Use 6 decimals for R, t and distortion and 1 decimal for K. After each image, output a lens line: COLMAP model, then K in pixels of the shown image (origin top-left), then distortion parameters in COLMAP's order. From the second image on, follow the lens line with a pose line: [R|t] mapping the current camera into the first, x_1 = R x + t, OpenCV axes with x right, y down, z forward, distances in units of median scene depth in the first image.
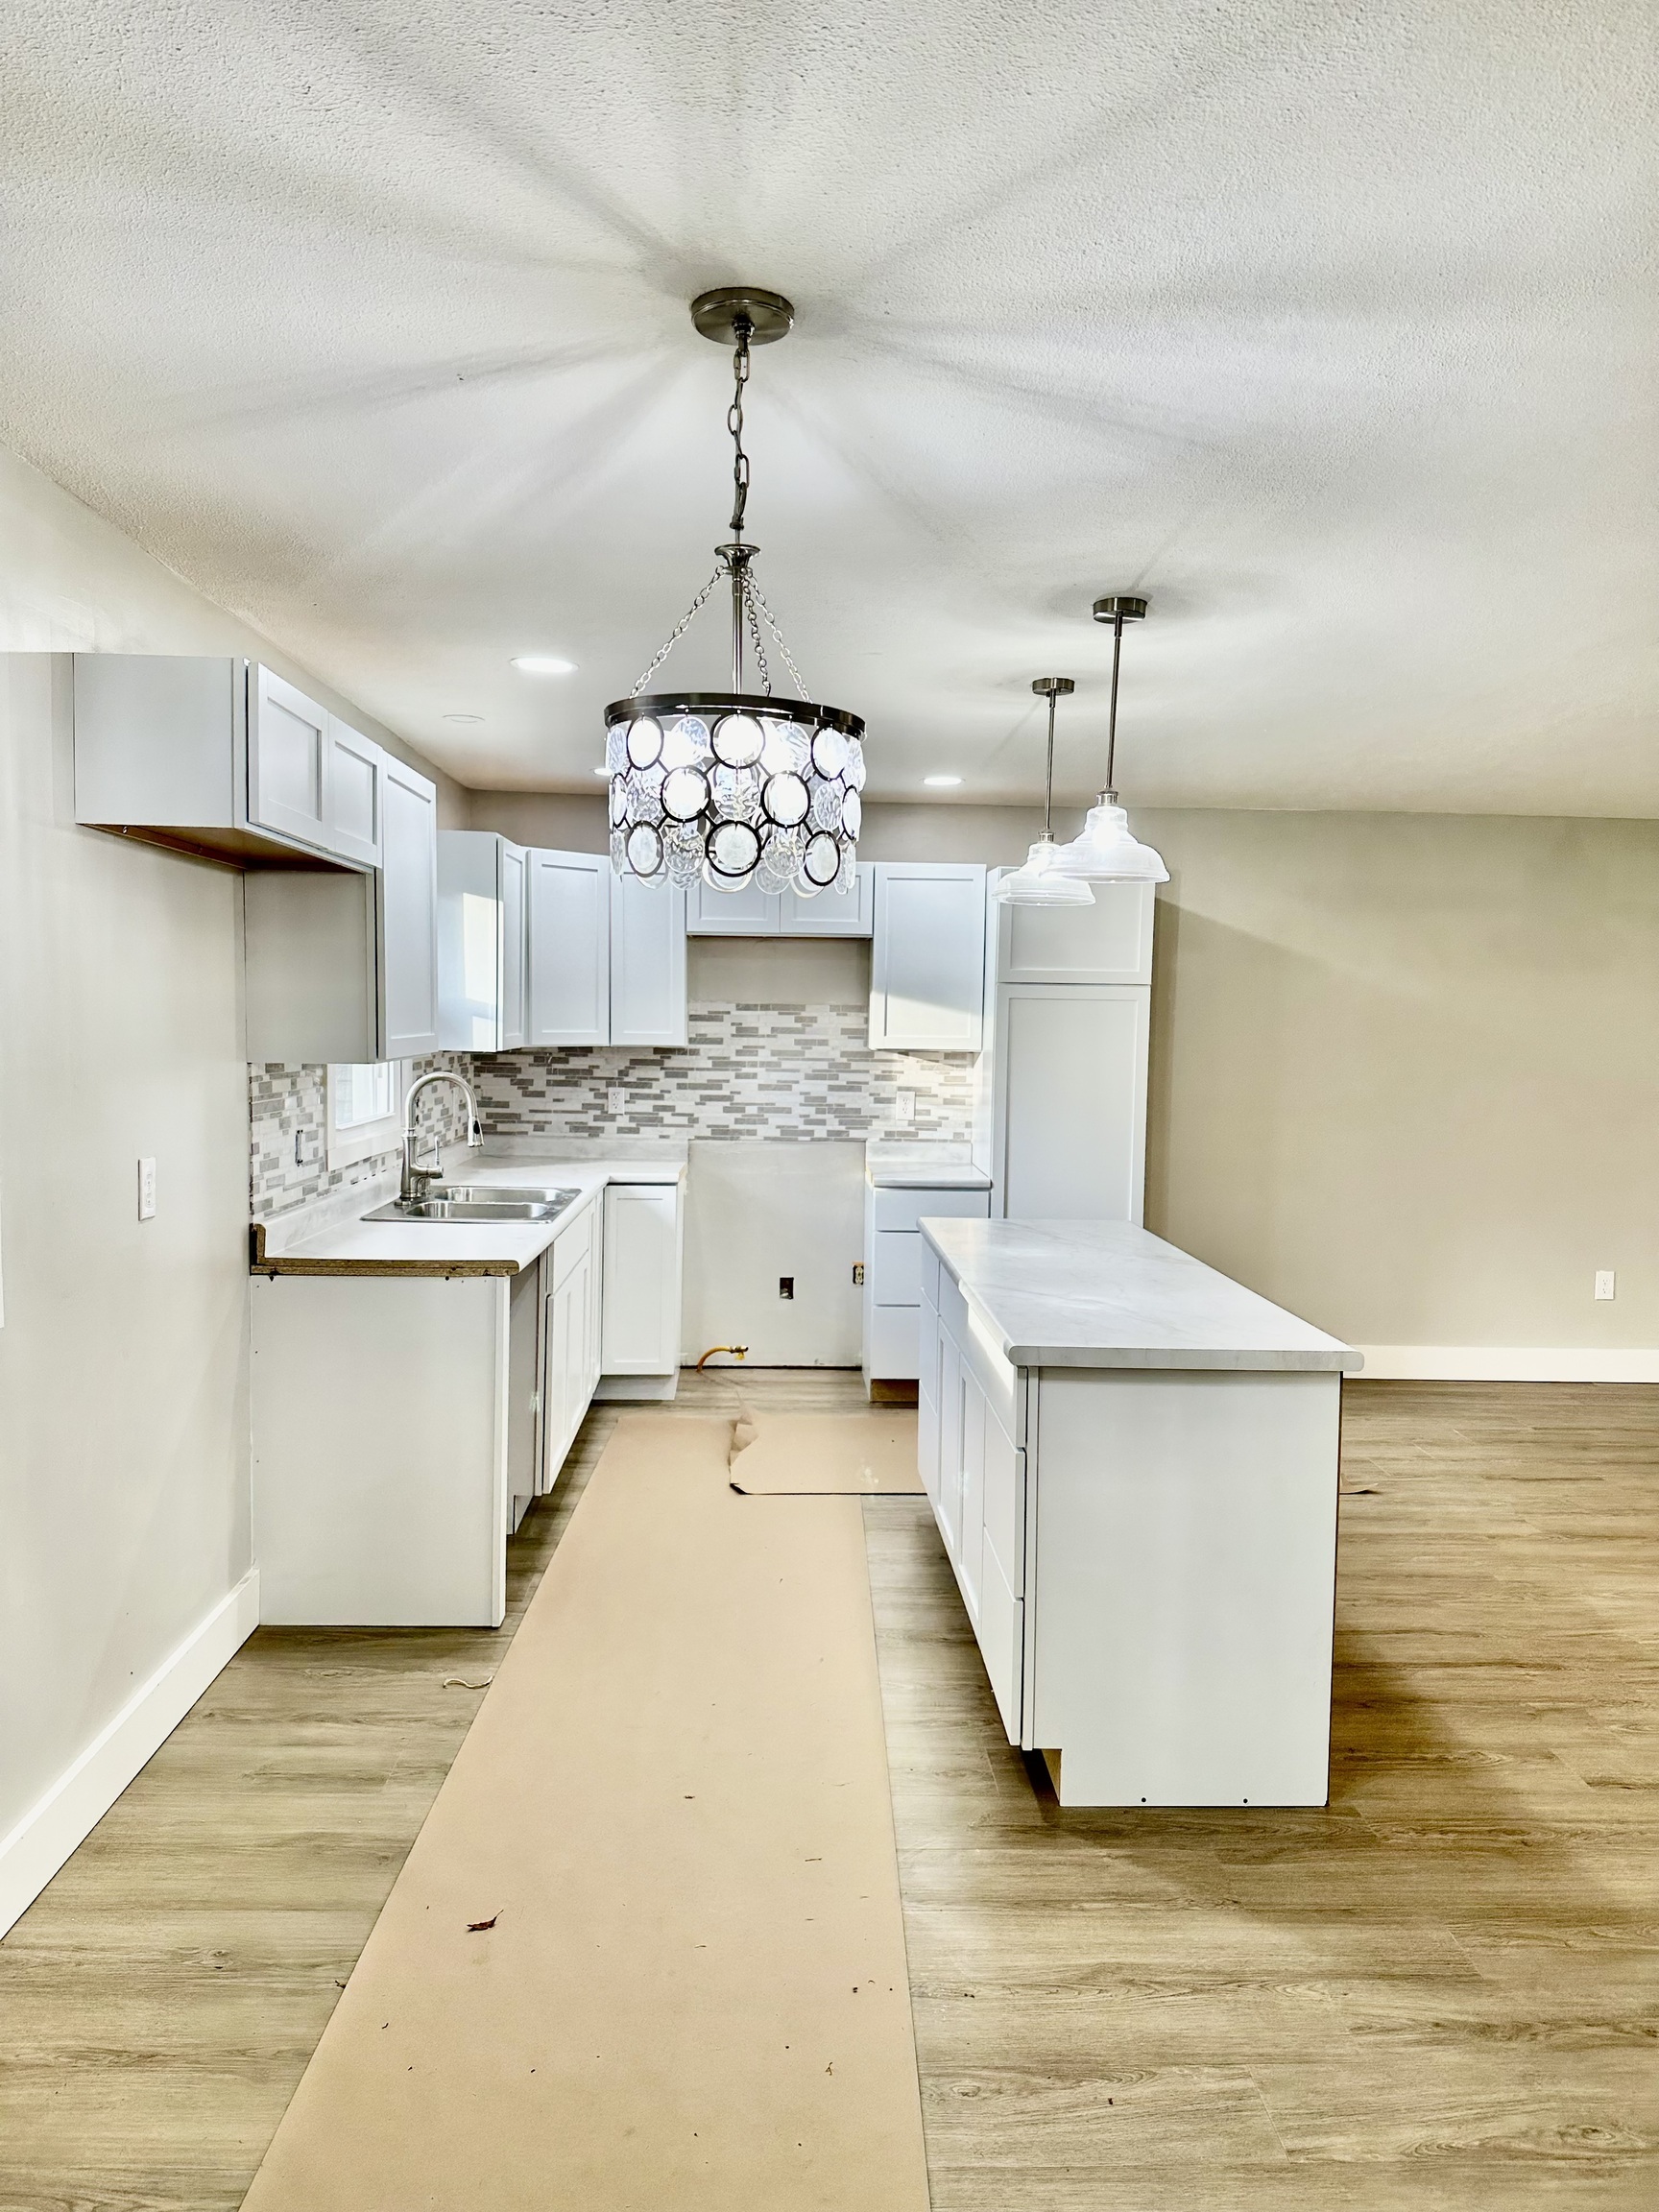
lens RADIAL K [[1569.9, 0, 829.5], [0, 1569.9, 1106.0], [0, 0, 1]] dist [0.085211, -0.002728]
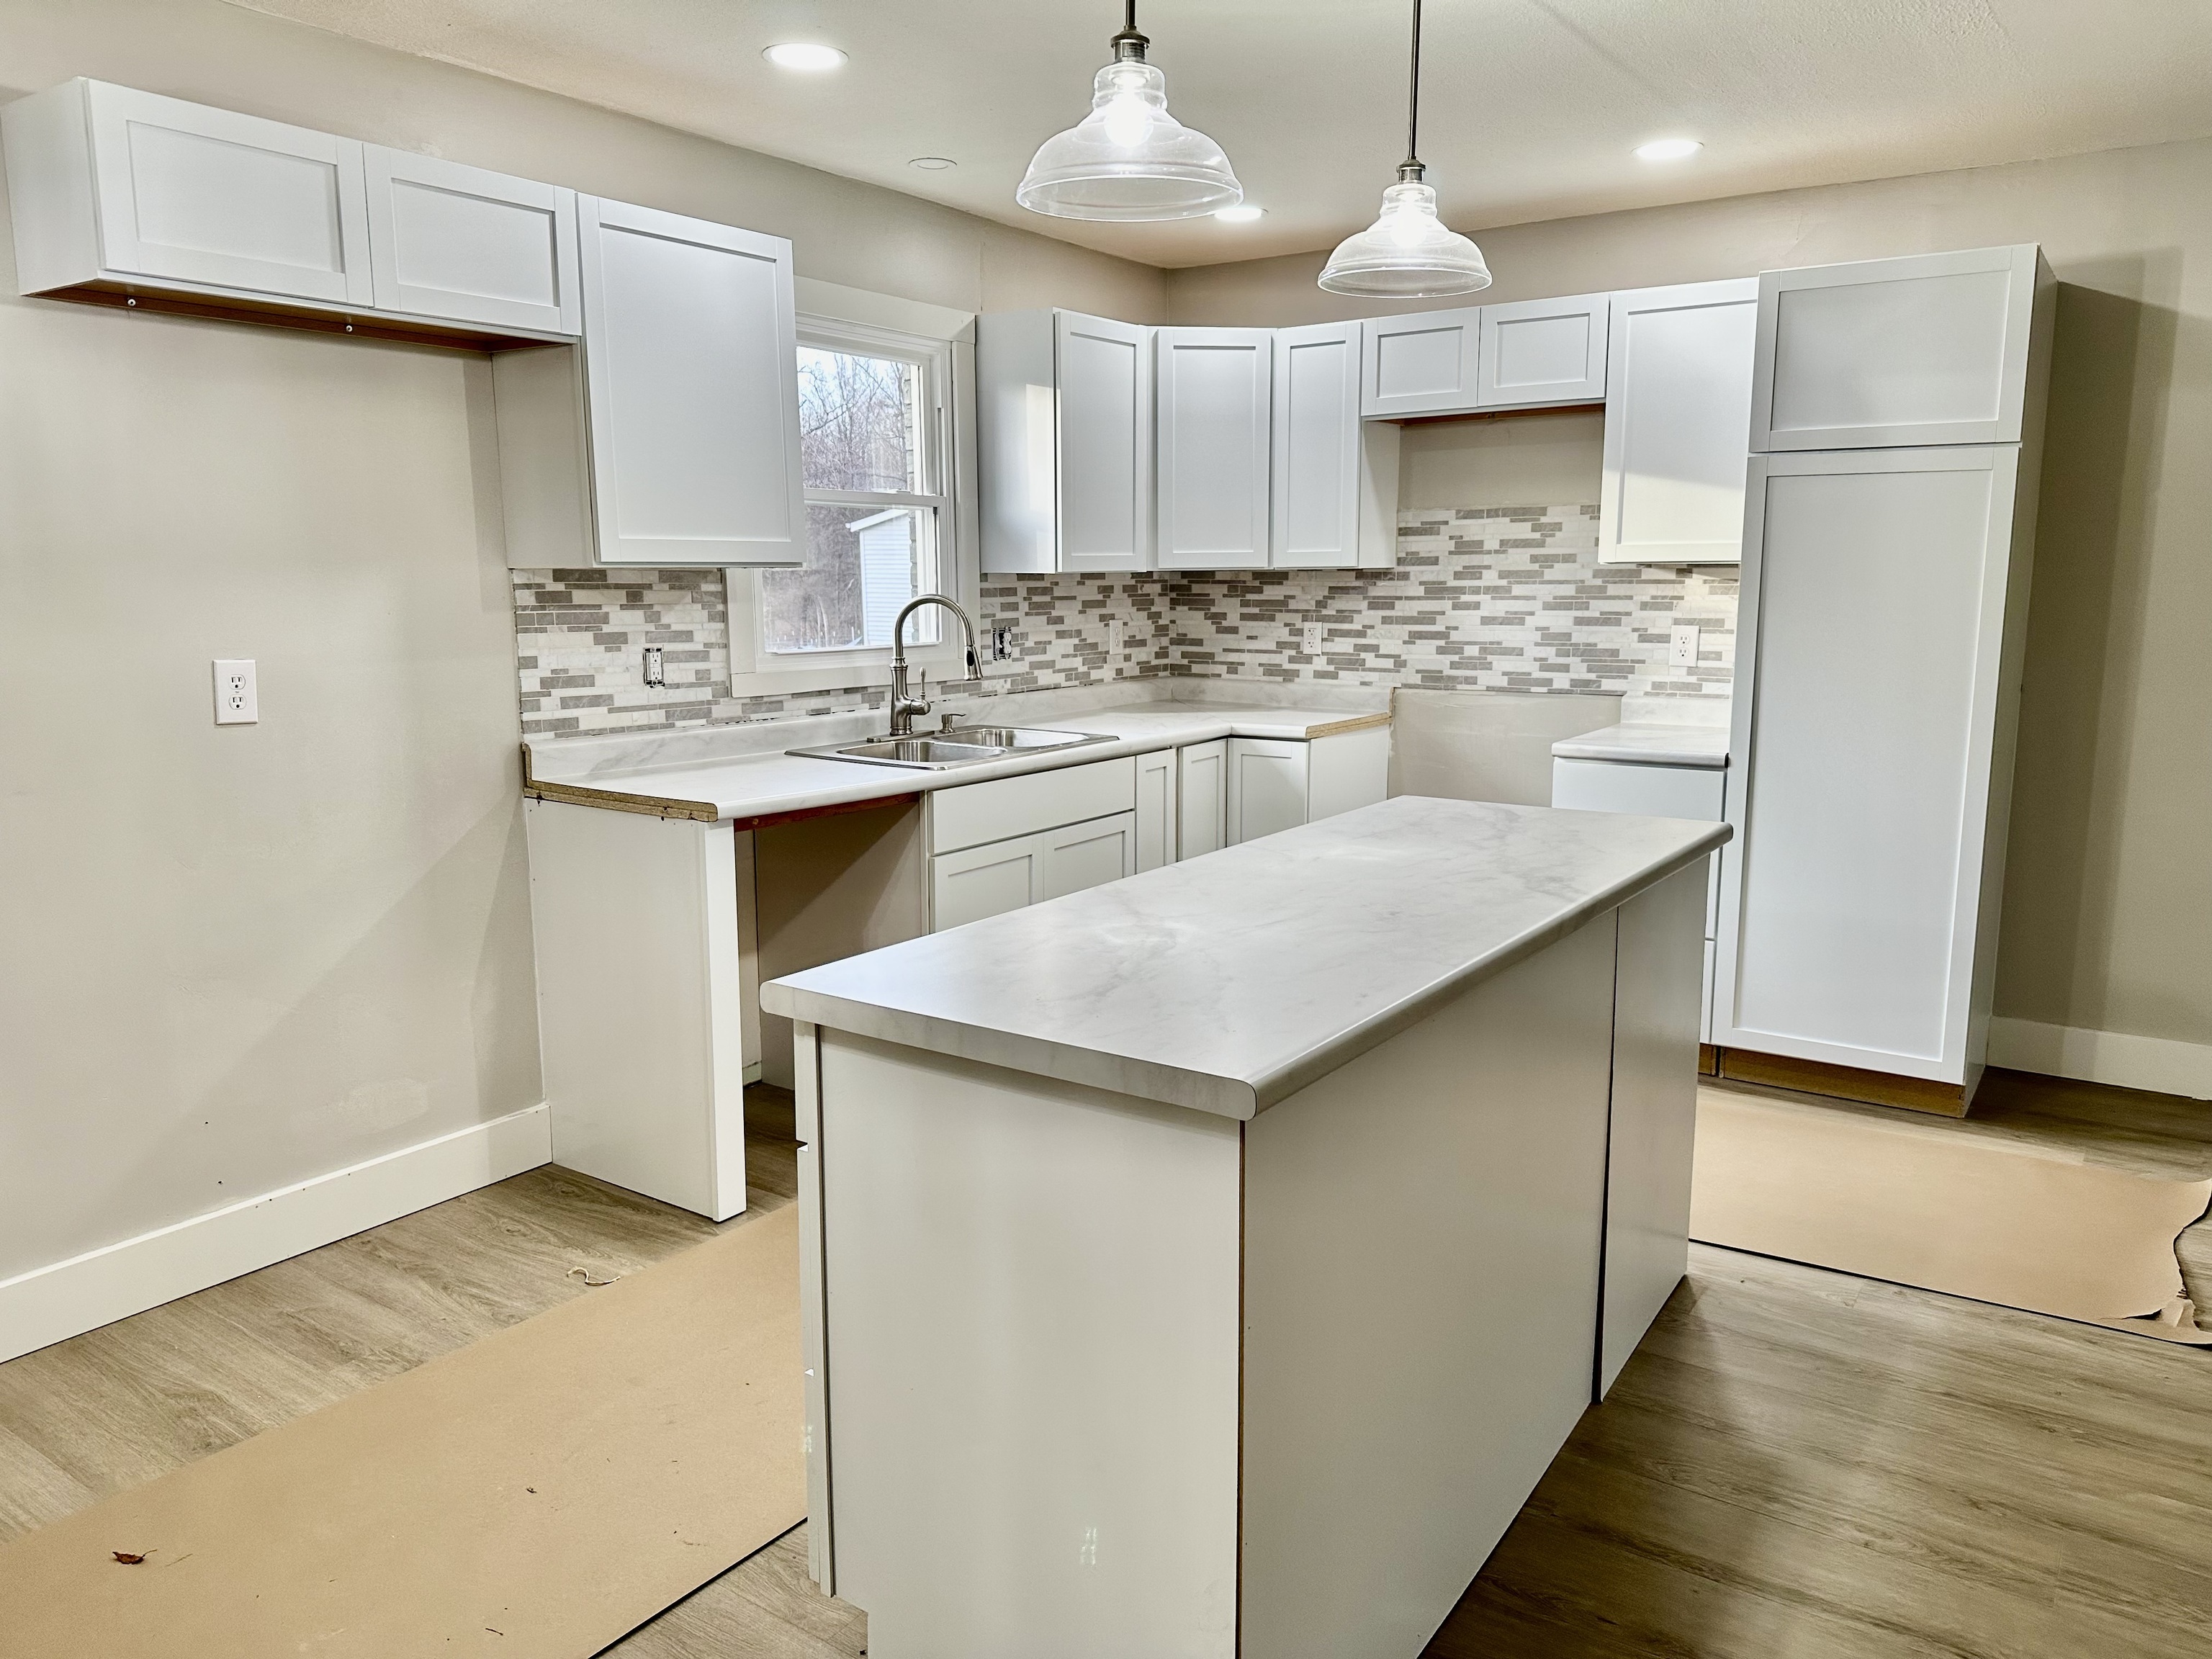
lens RADIAL K [[1569.9, 0, 1106.0], [0, 1569.9, 829.5], [0, 0, 1]] dist [0.085211, -0.002728]
pose [[0.795096, 0.077125, -0.601559, 0.280183], [-0.018190, 0.994468, 0.103456, 0.012857], [0.606210, -0.071315, 0.792100, 0.275997]]
